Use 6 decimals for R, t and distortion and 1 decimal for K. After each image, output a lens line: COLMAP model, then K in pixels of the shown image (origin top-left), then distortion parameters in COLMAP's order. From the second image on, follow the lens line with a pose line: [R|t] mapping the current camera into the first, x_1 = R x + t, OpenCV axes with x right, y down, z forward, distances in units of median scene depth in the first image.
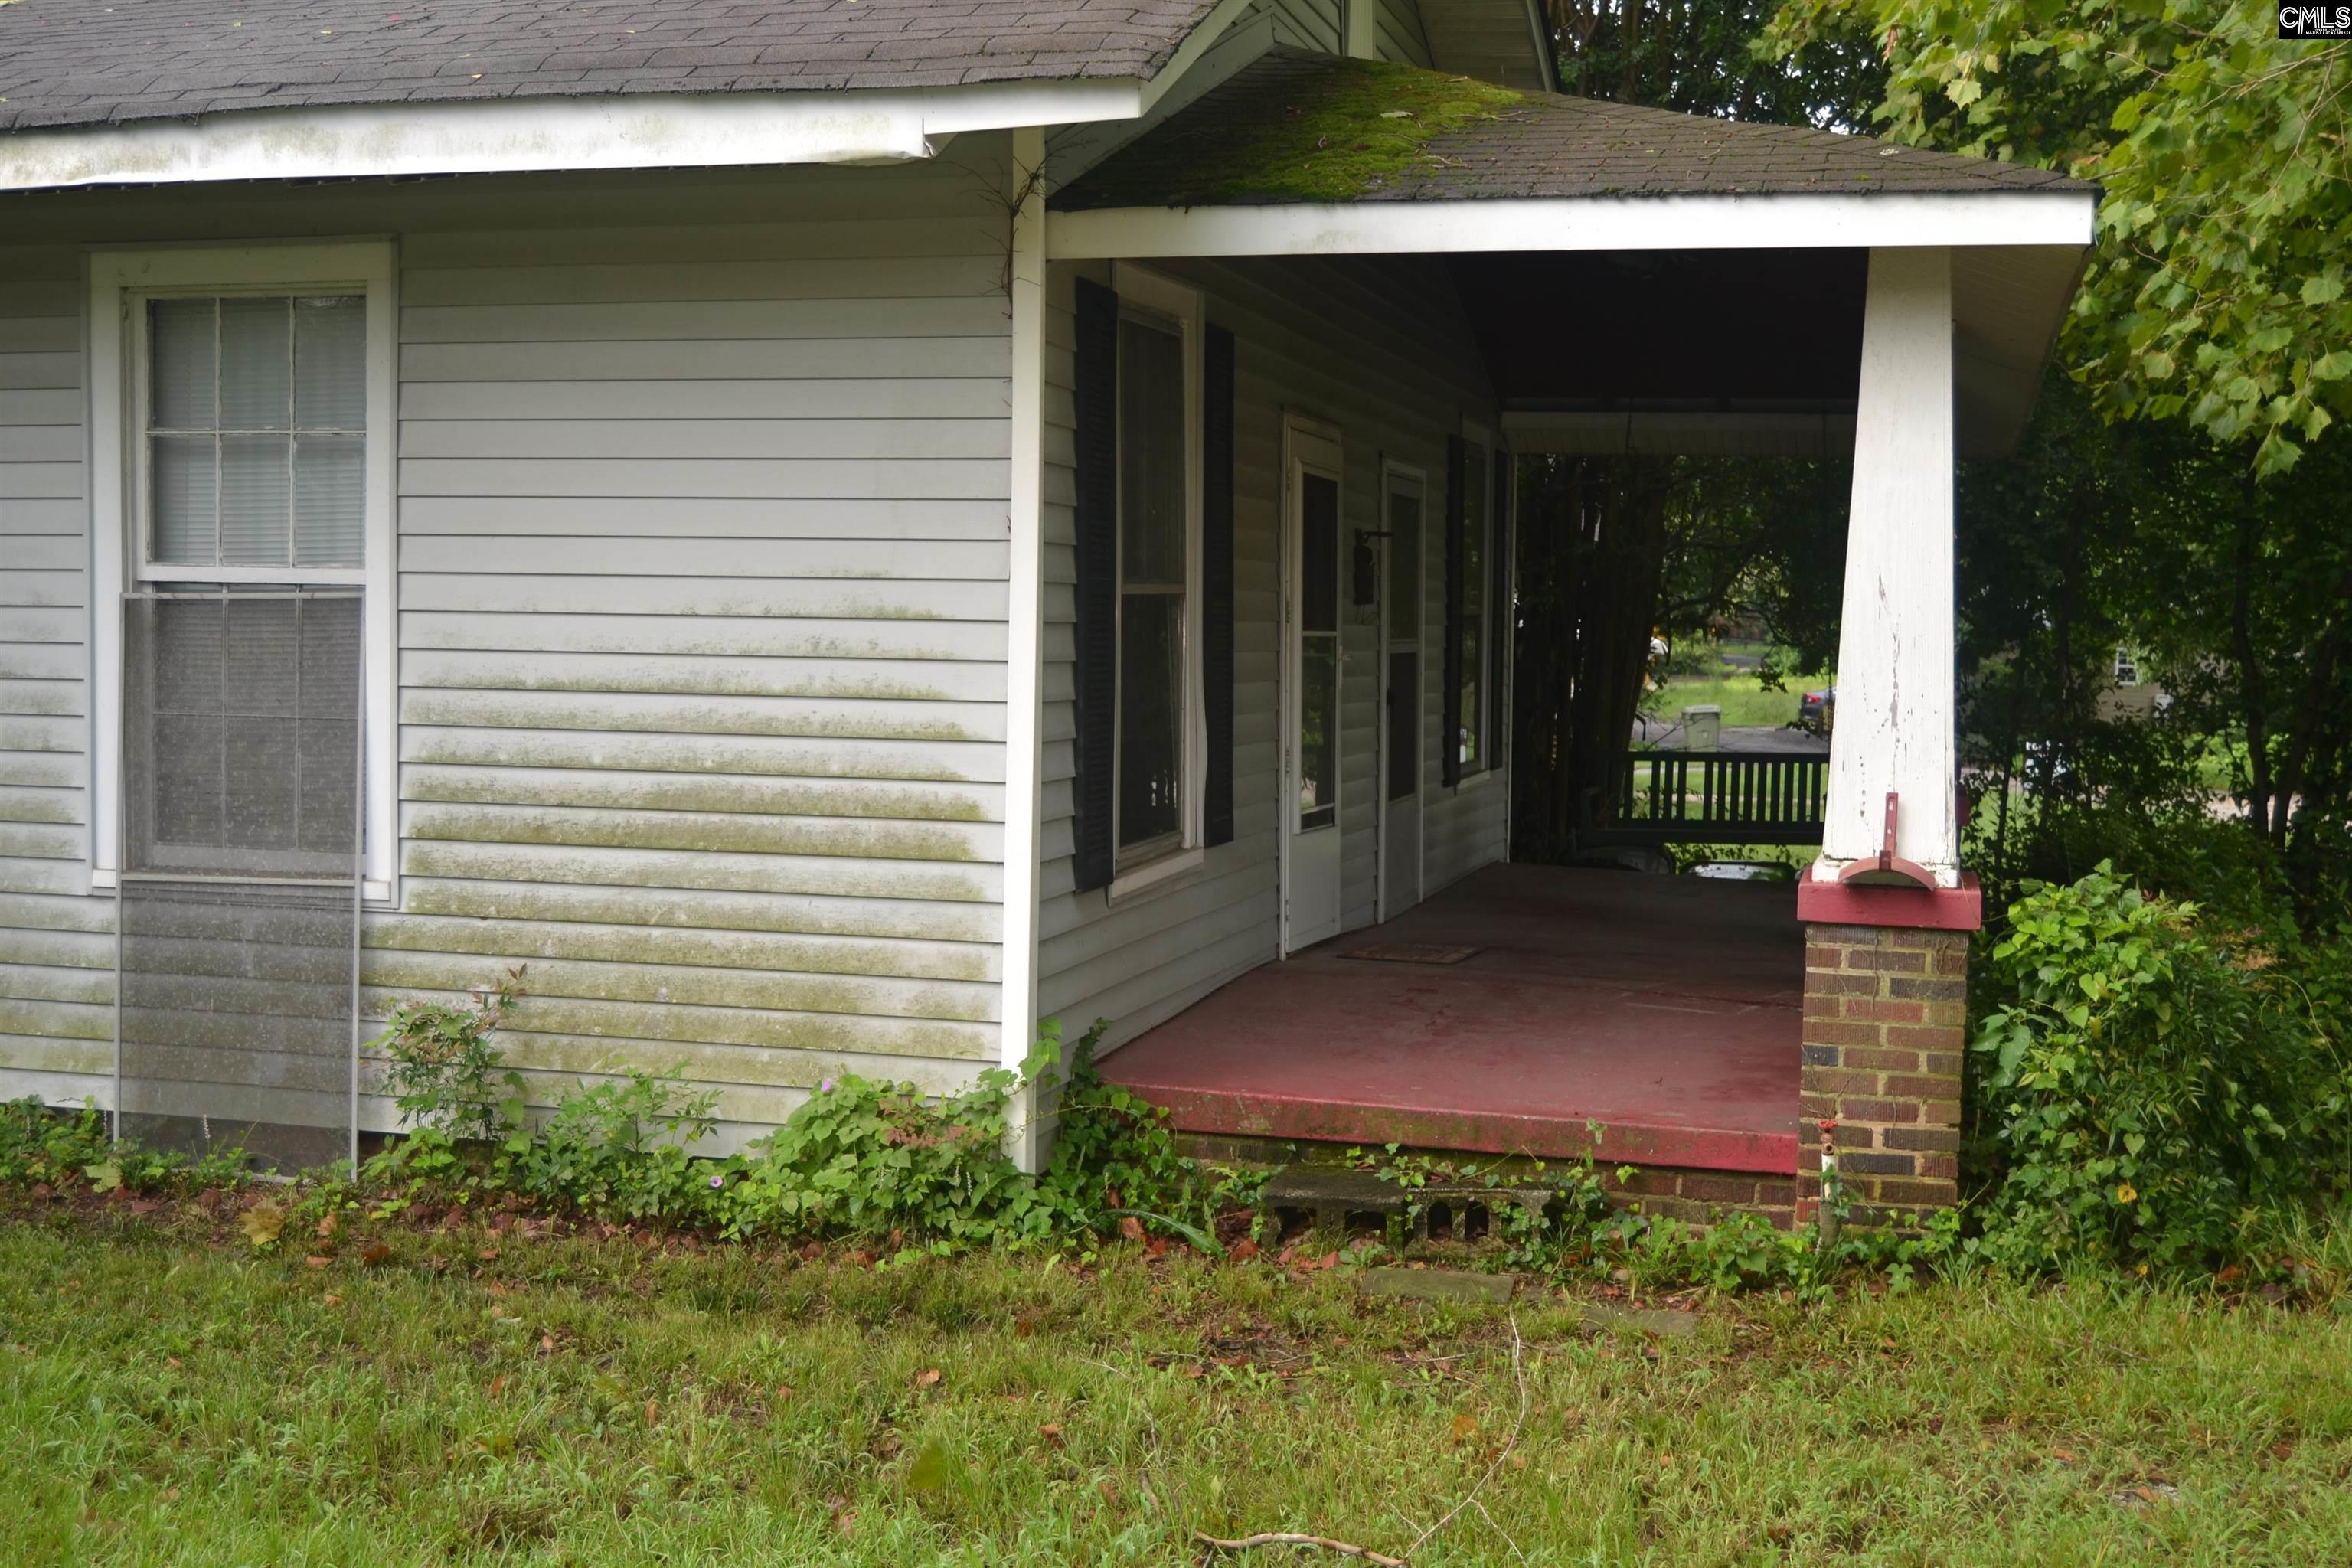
lens RADIAL K [[2817.8, 0, 1176.0], [0, 2817.8, 784.0], [0, 0, 1]] dist [0.001162, -0.533131]
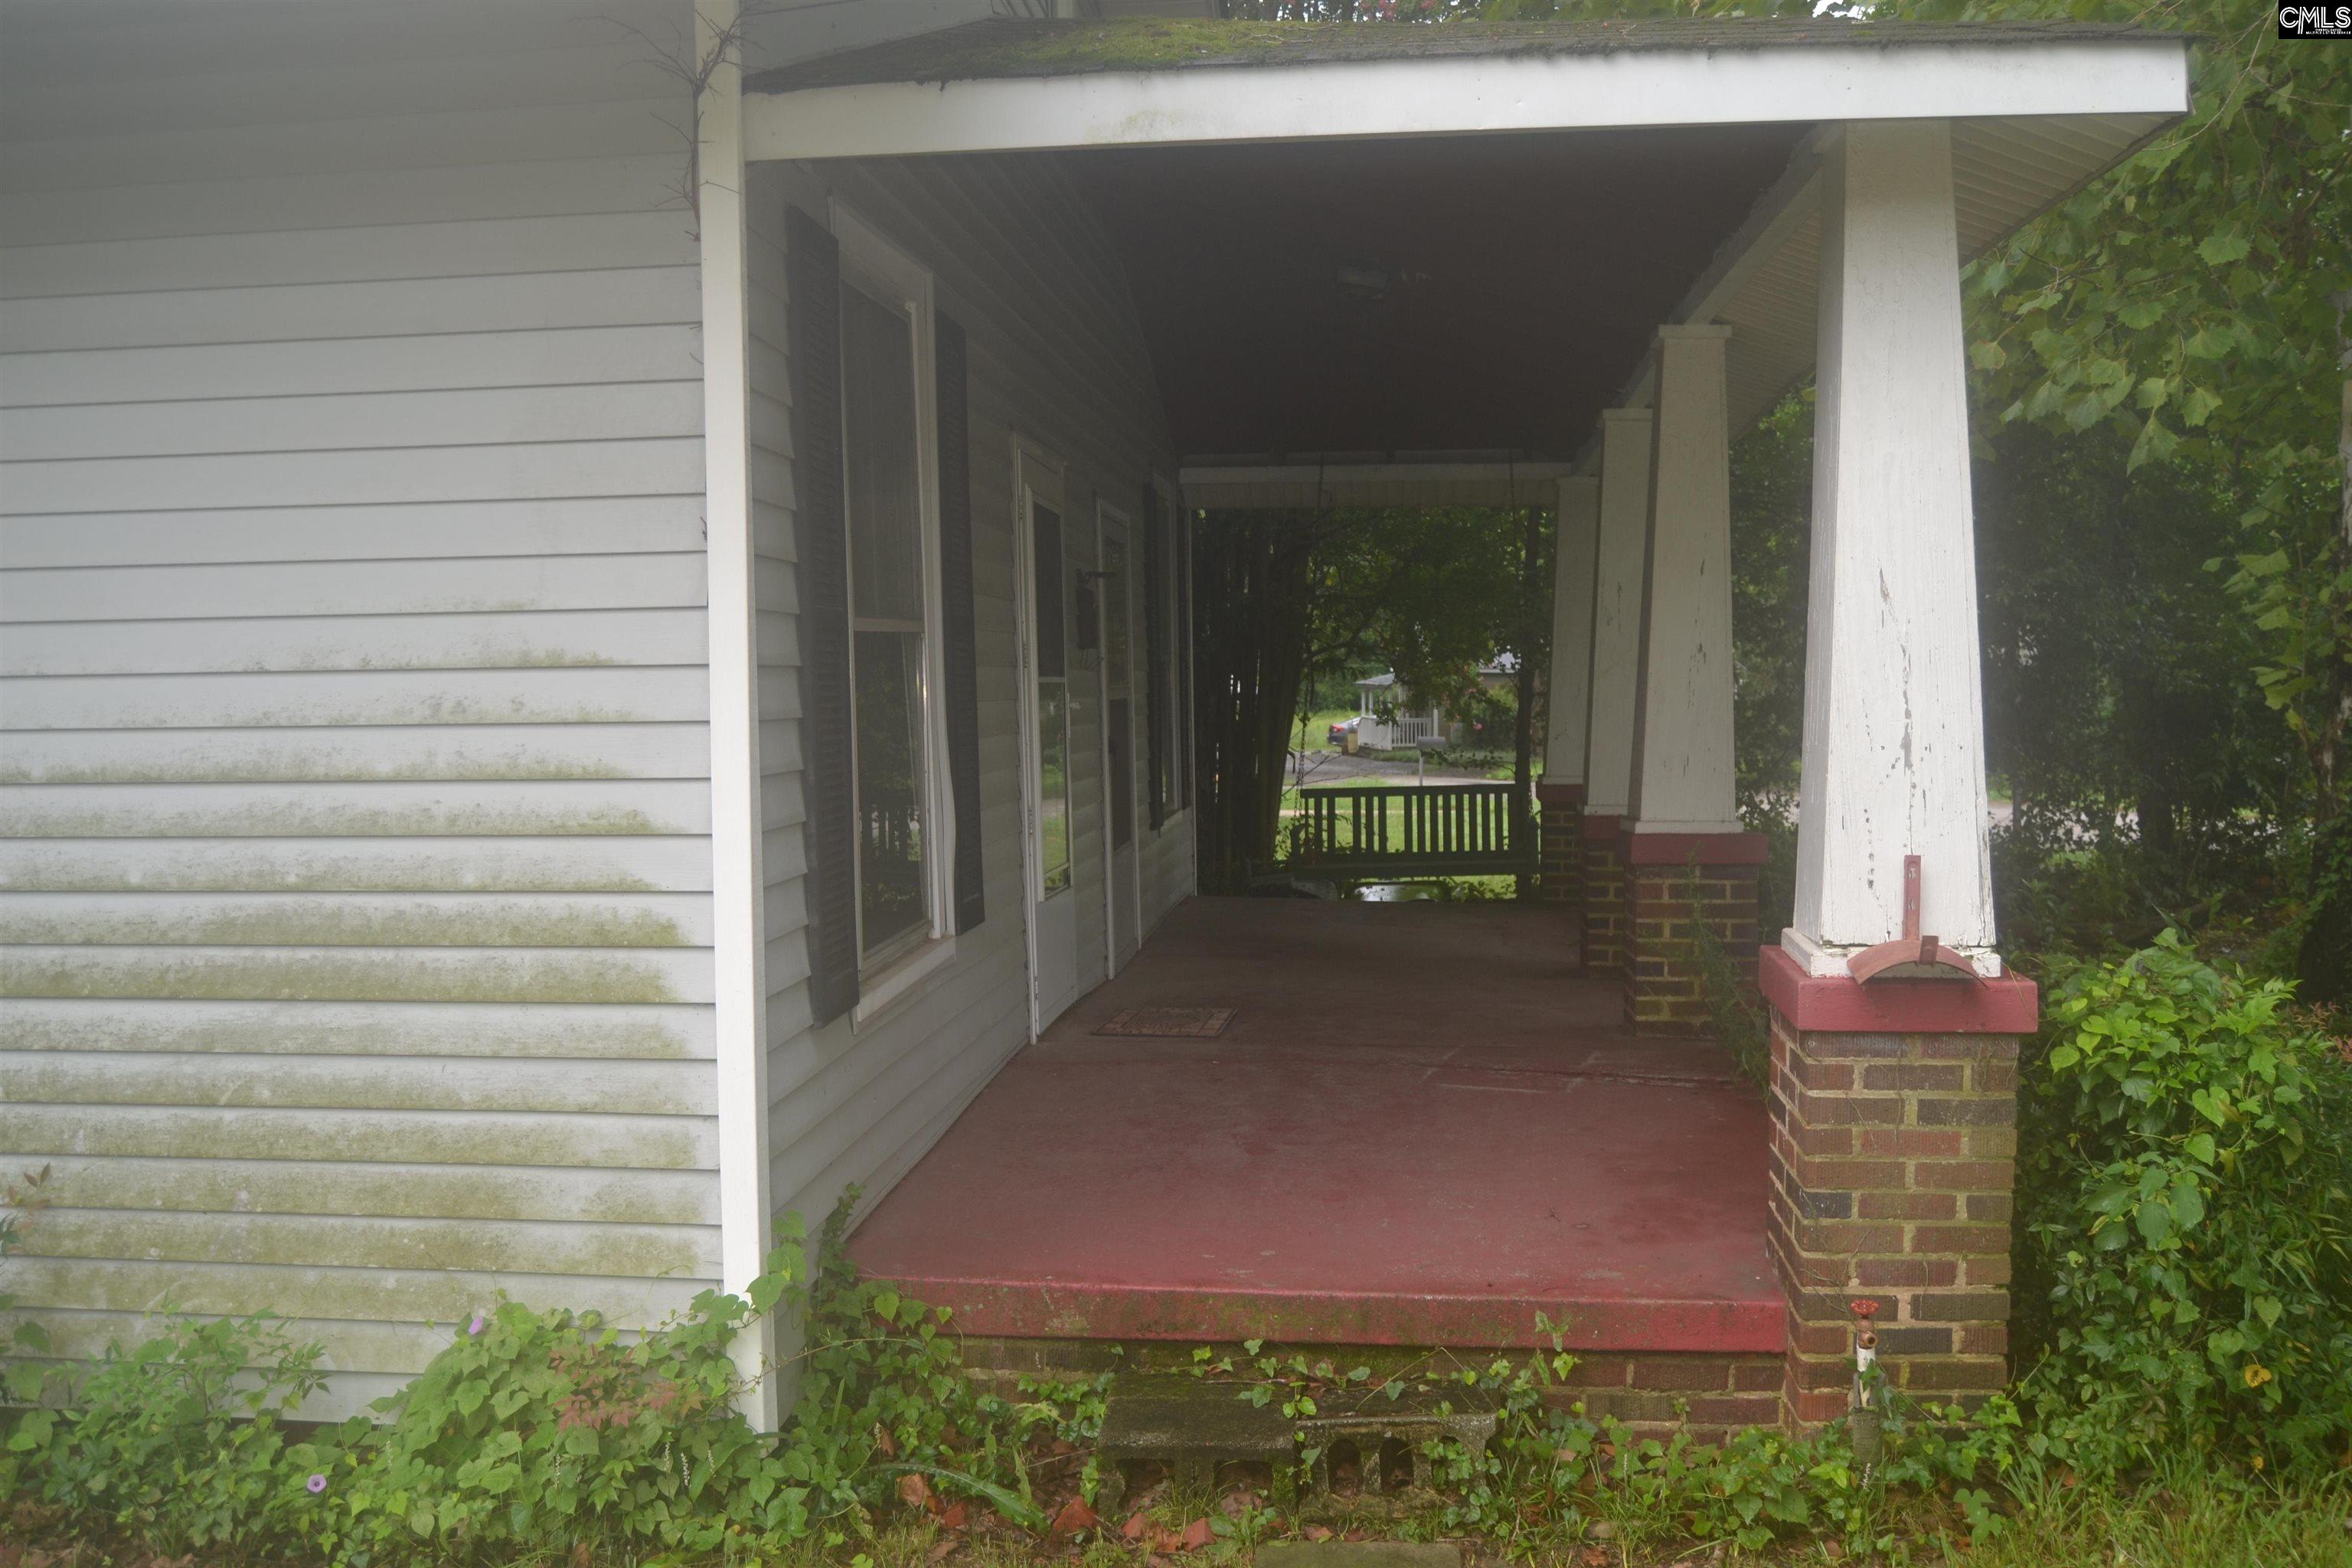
lens RADIAL K [[2088.9, 0, 1176.0], [0, 2088.9, 784.0], [0, 0, 1]] dist [-0.073840, 0.011679]
pose [[0.986414, -0.038057, 0.159807, -0.027714], [0.039483, 0.999204, -0.005760, -0.019722], [-0.159461, 0.011991, 0.987131, 0.457630]]
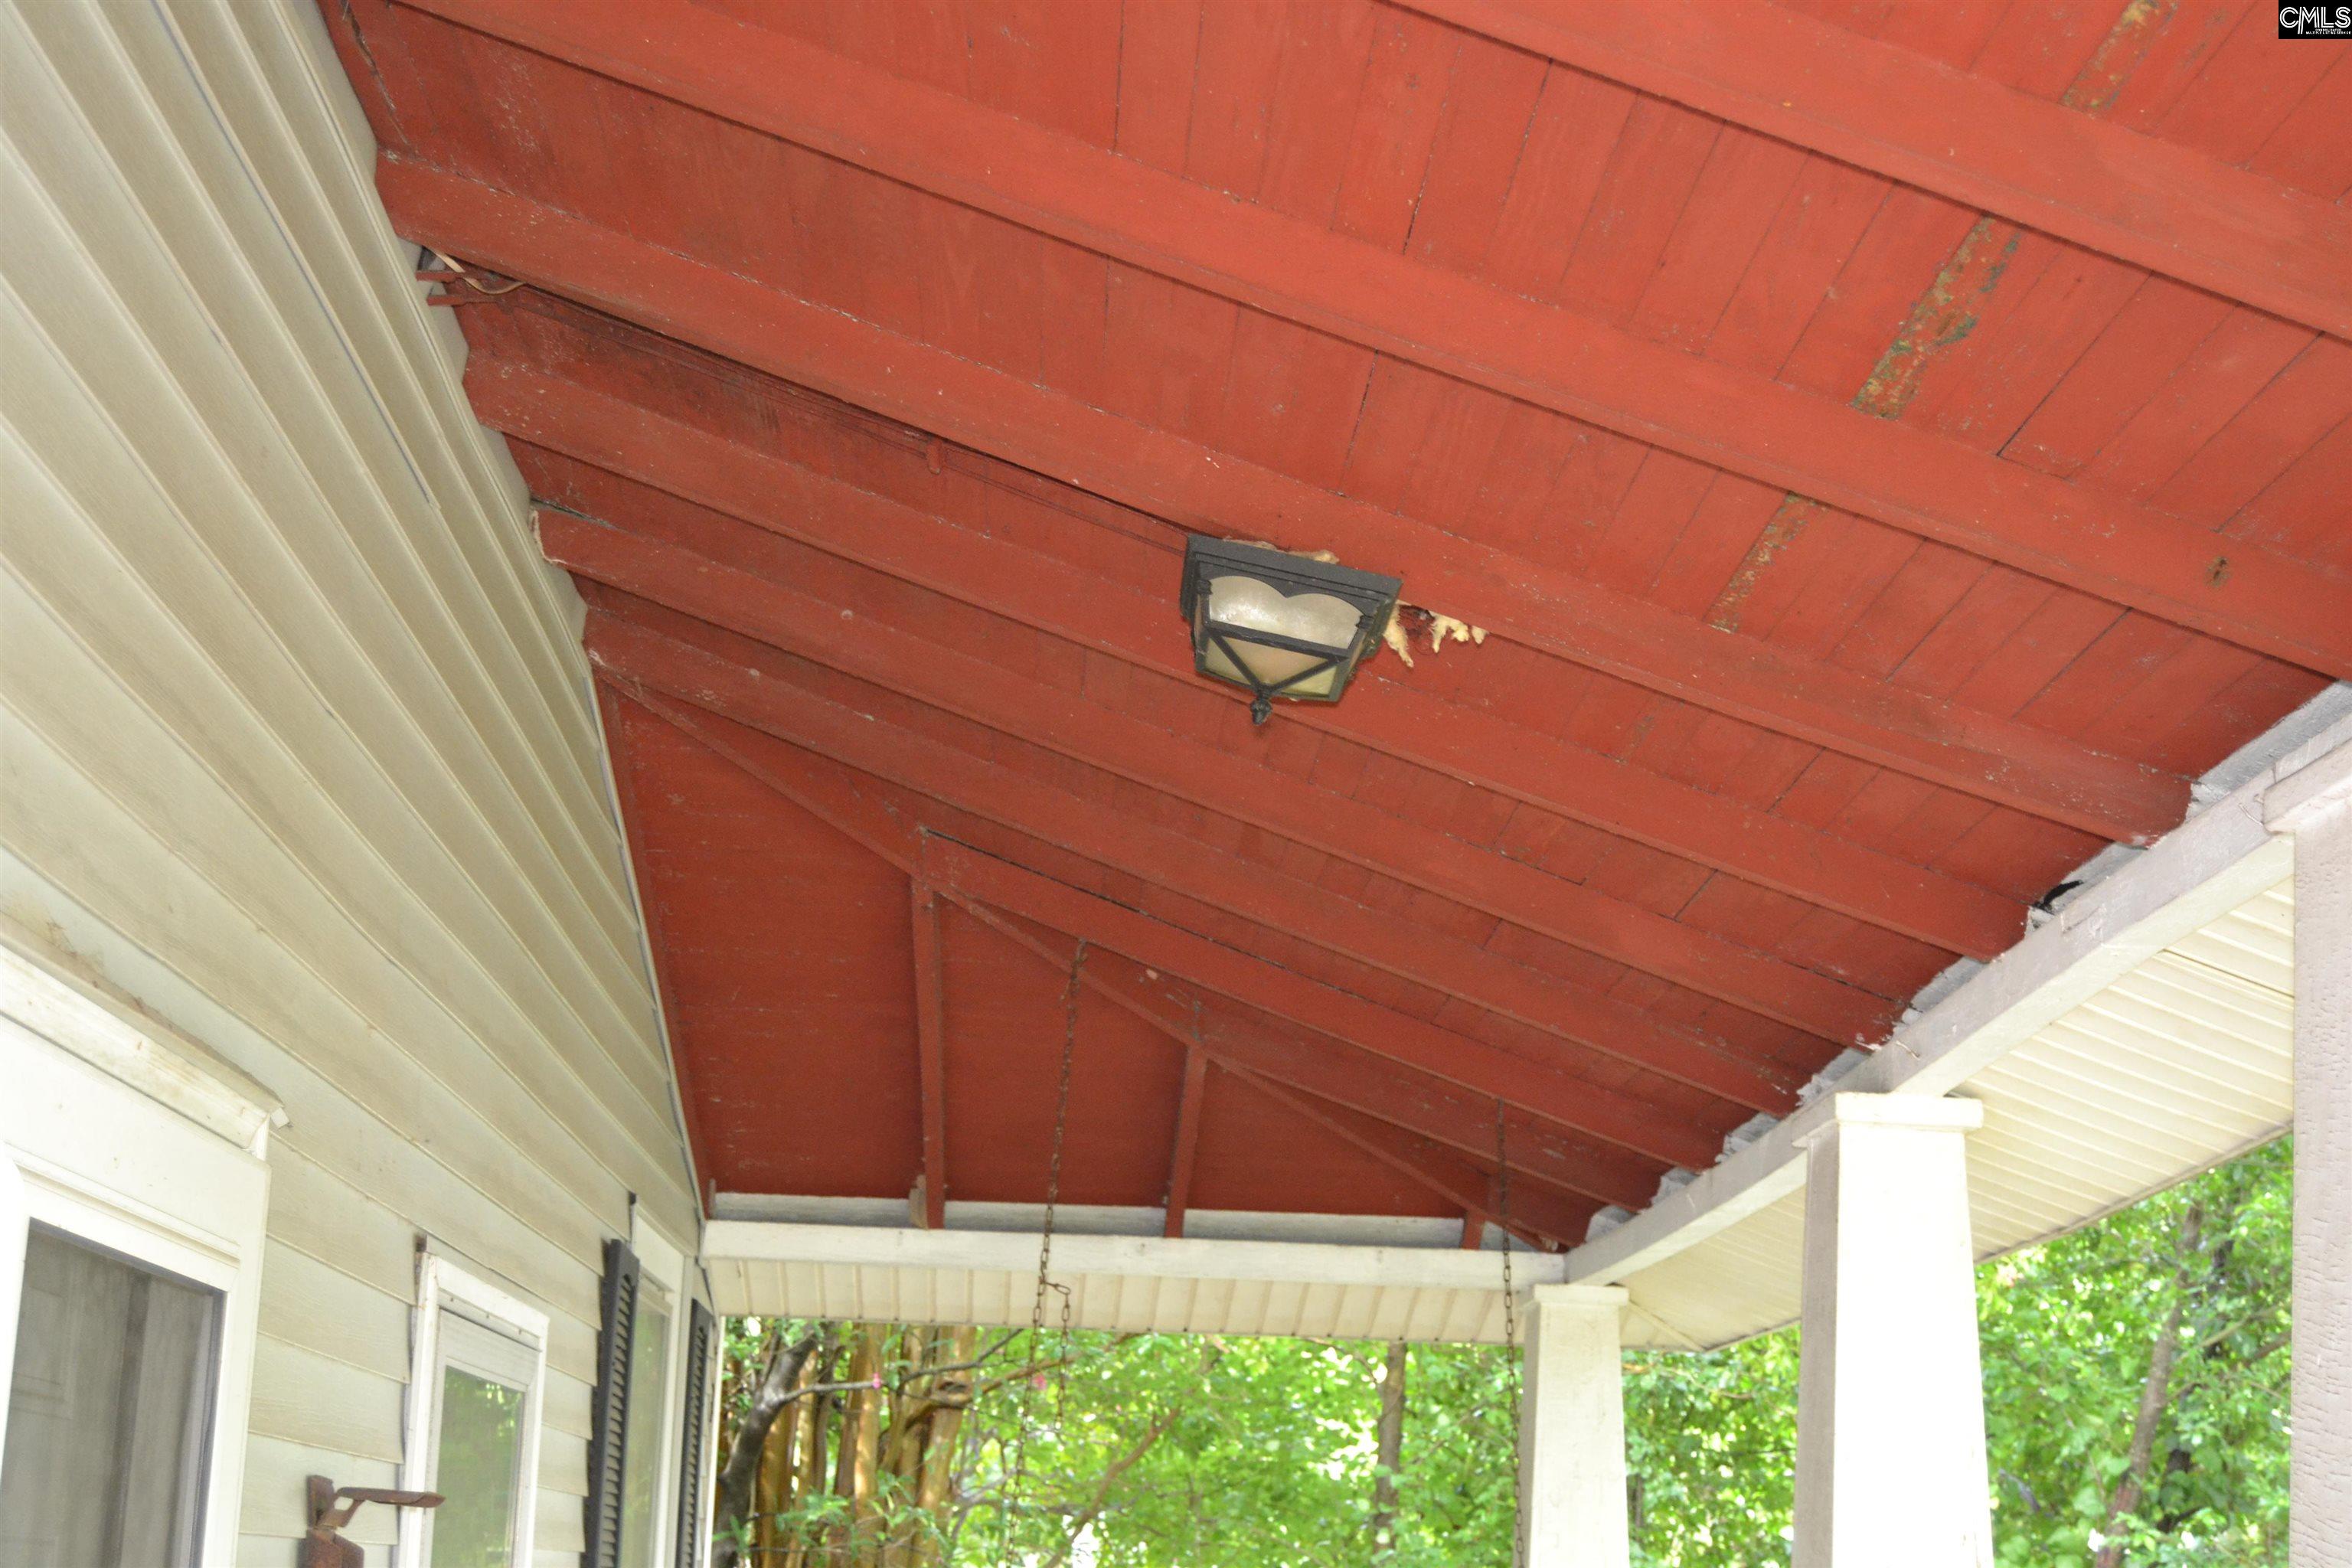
lens RADIAL K [[2817.8, 0, 1176.0], [0, 2817.8, 784.0], [0, 0, 1]] dist [0.001162, -0.533131]
pose [[0.948784, 0.094749, 0.301382, 0.081676], [0.006401, 0.948006, -0.318188, -0.099280], [-0.315860, 0.303821, 0.898847, 1.030160]]
